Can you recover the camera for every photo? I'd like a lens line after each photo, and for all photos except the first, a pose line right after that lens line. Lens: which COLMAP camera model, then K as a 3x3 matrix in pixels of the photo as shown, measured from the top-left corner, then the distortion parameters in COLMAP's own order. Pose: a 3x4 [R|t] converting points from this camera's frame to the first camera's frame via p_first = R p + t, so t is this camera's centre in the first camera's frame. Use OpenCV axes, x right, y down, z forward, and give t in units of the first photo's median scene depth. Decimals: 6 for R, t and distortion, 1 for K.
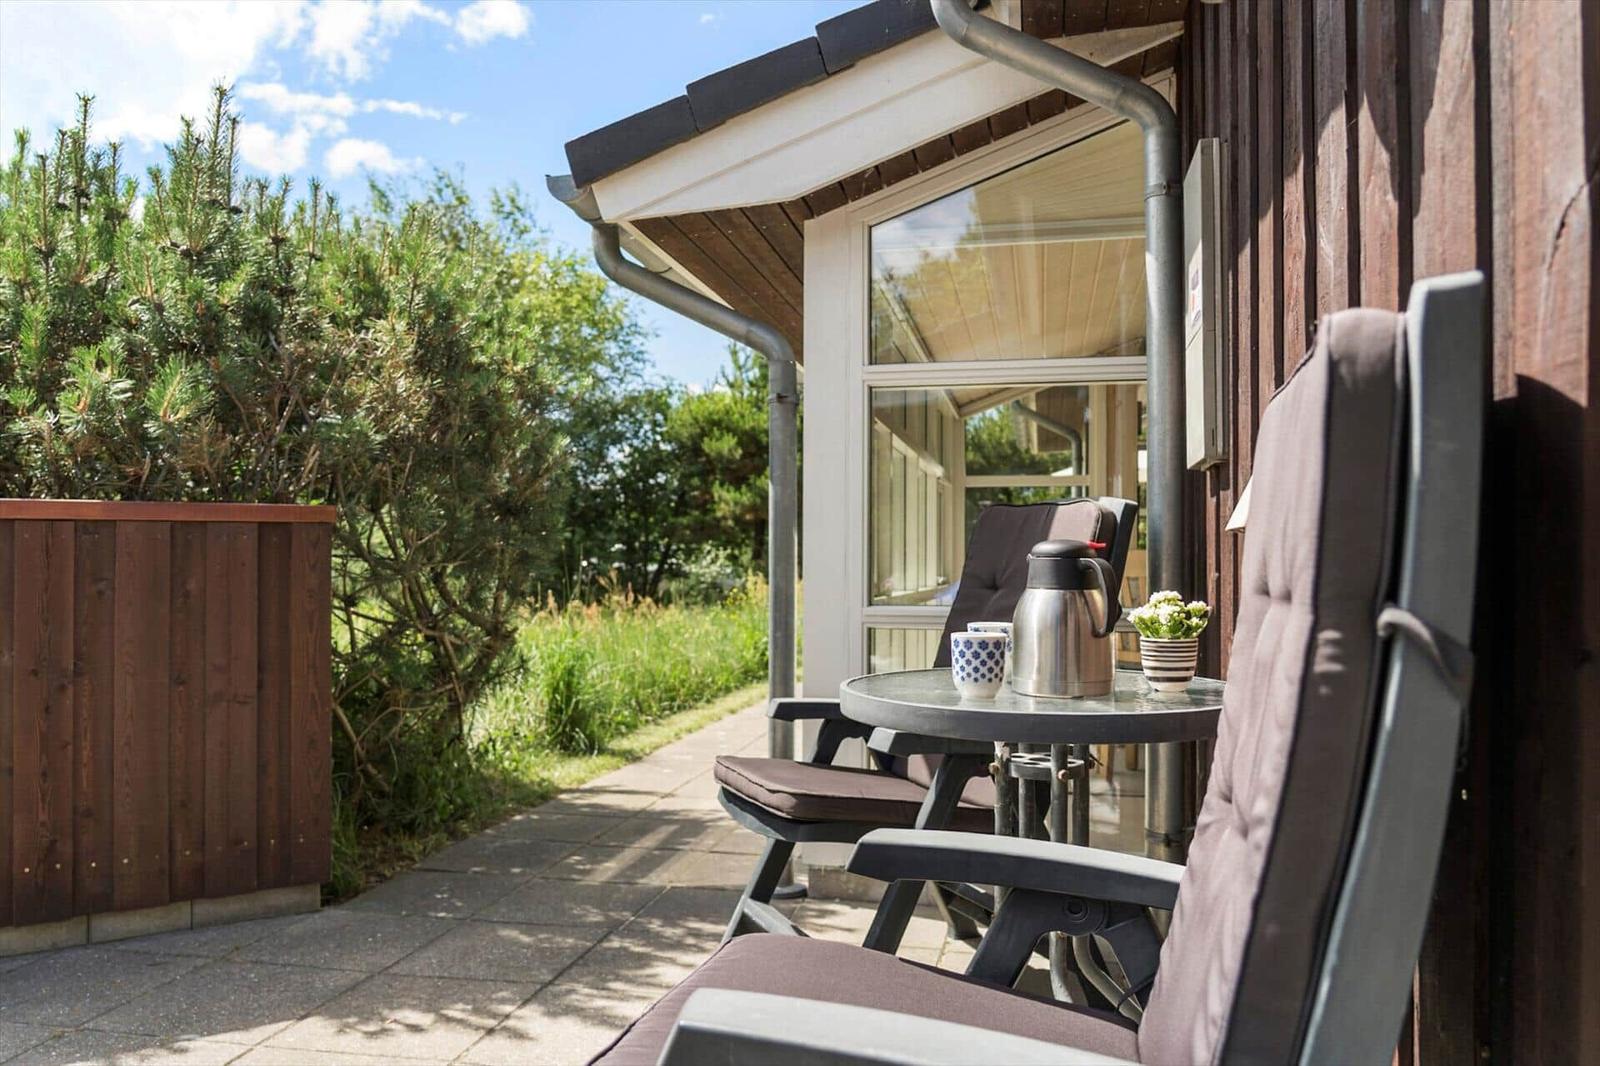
lens RADIAL K [[1146.8, 0, 800.0], [0, 1146.8, 533.0], [0, 0, 1]] dist [-0.024639, 0.000926]
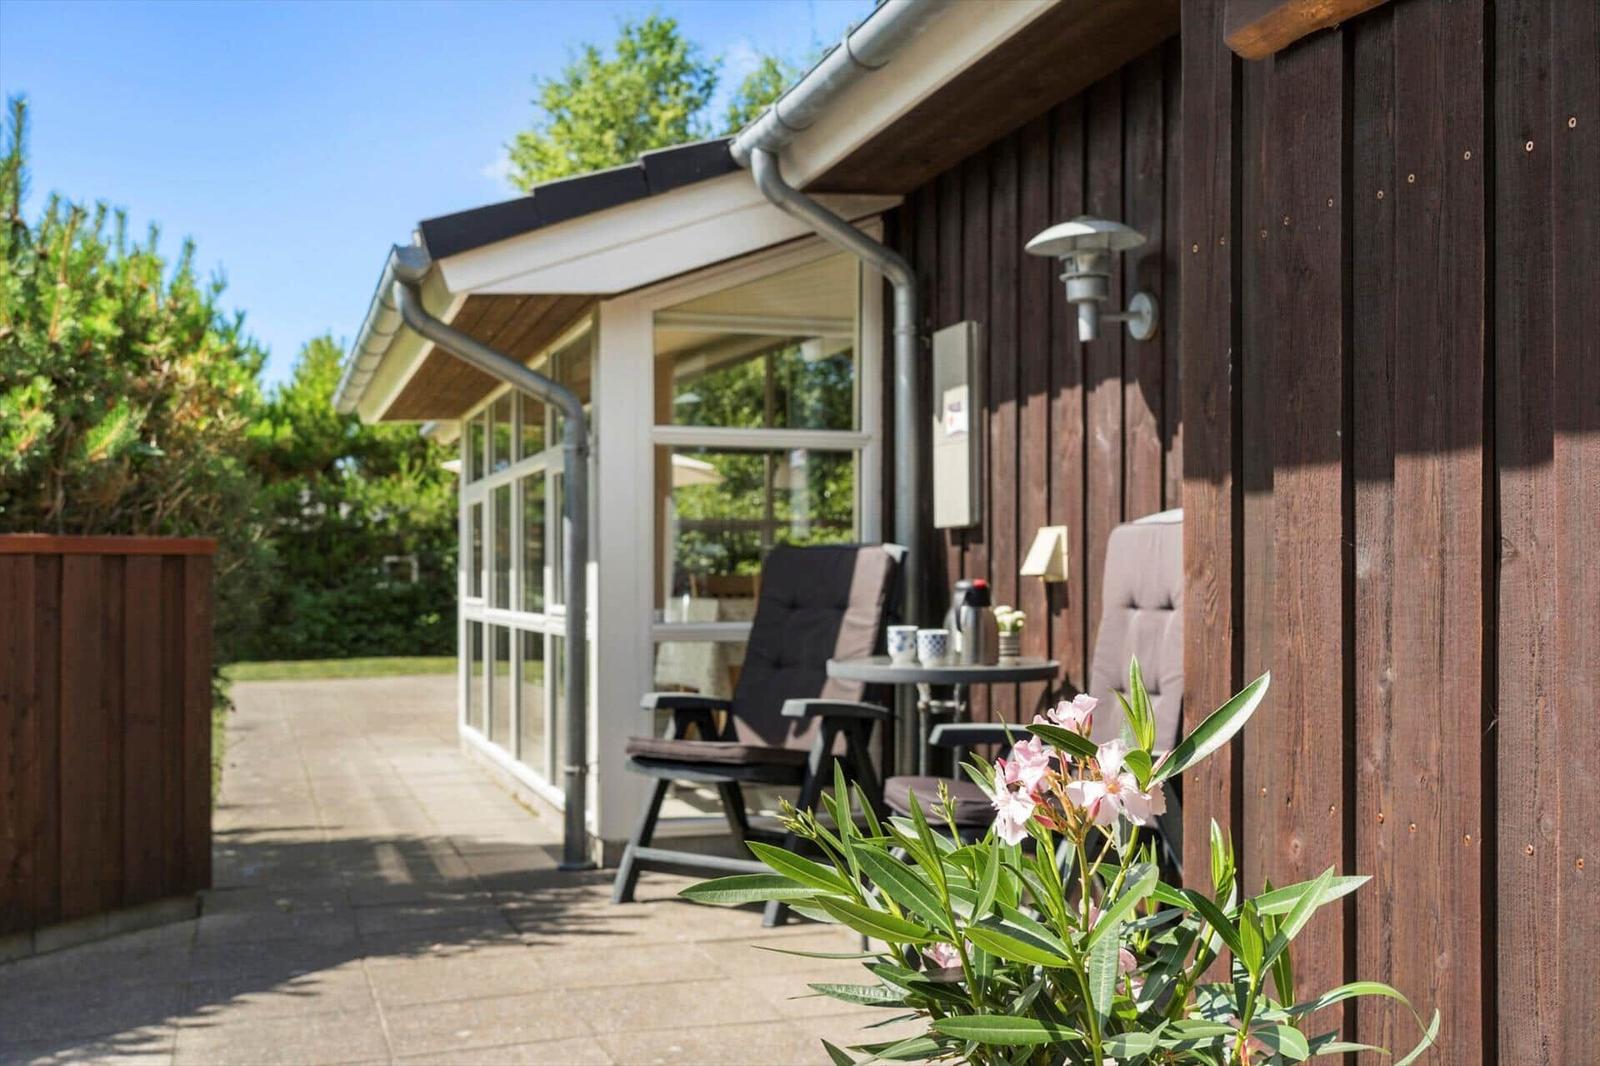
lens RADIAL K [[1623.1, 0, 800.0], [0, 1623.1, 533.0], [0, 0, 1]] dist [-0.008132, -0.008083]
pose [[0.867091, 0.011488, 0.498016, -0.750306], [-0.012277, 0.999923, -0.001690, -0.035991], [-0.497998, -0.004649, 0.867166, -0.649164]]
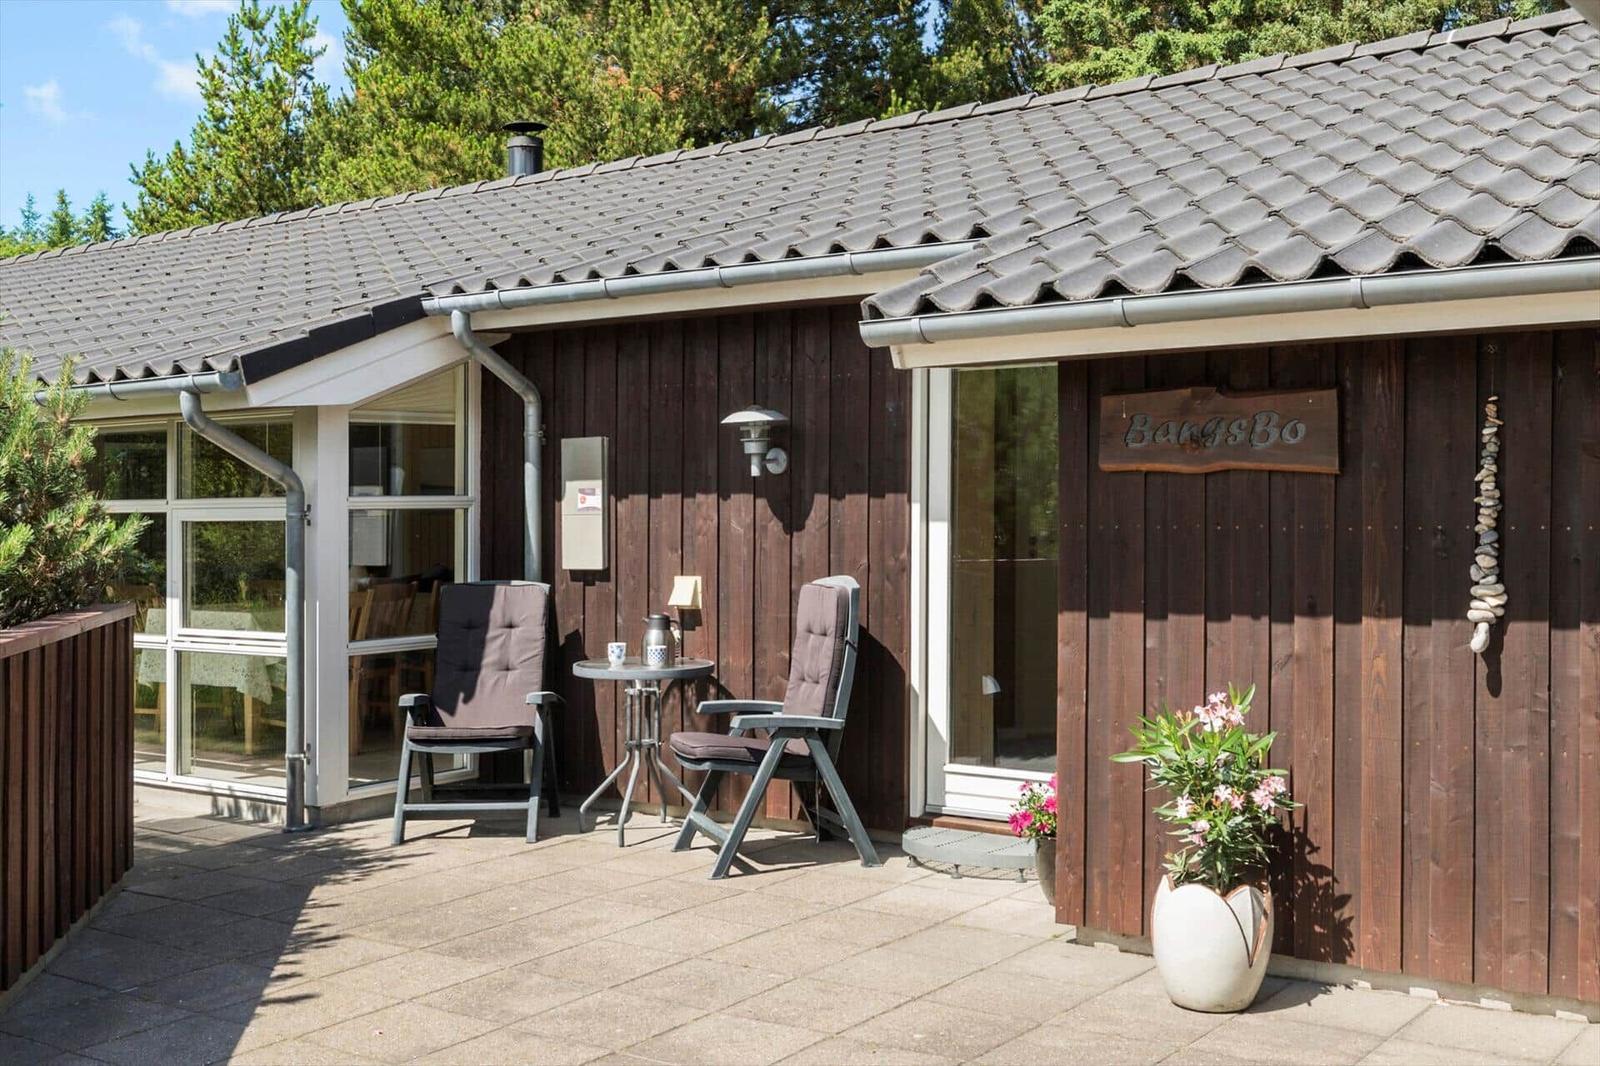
lens RADIAL K [[1623.1, 0, 800.0], [0, 1623.1, 533.0], [0, 0, 1]] dist [-0.008132, -0.008083]
pose [[0.446235, -0.022720, 0.894627, -1.999237], [-0.004025, 0.999617, 0.027394, -0.189777], [-0.894907, -0.015825, 0.445972, -0.706884]]
